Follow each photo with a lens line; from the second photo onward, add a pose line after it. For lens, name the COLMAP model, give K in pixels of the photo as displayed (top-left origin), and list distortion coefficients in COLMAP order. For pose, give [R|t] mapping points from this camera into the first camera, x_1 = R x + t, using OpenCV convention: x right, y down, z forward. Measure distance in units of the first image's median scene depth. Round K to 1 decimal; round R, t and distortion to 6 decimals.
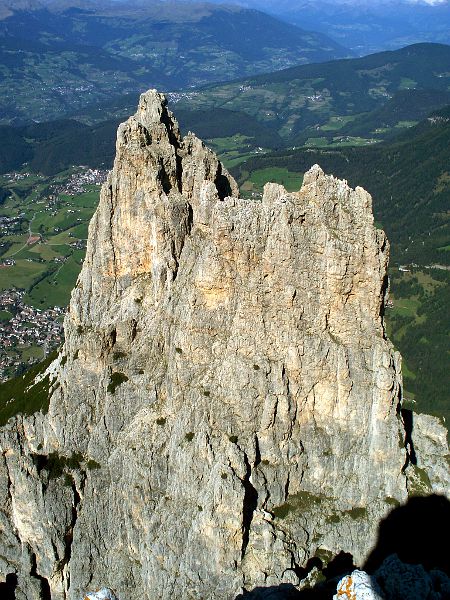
lens RADIAL K [[627.0, 0, 223.9], [0, 627.0, 301.6], [0, 0, 1]] dist [-0.111327, 0.000000]
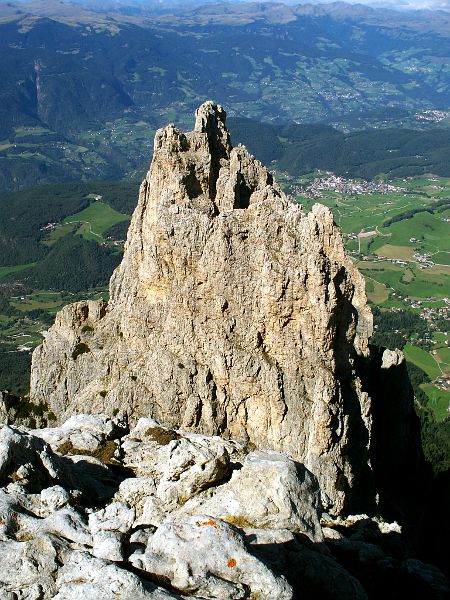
lens RADIAL K [[627.0, 0, 220.5], [0, 627.0, 303.7], [0, 0, 1]] dist [-0.111327, 0.000000]
pose [[0.904079, 0.198181, -0.378635, 0.401050], [-0.201348, 0.979008, 0.031656, -0.037476], [0.376961, 0.047618, 0.925004, 0.026668]]
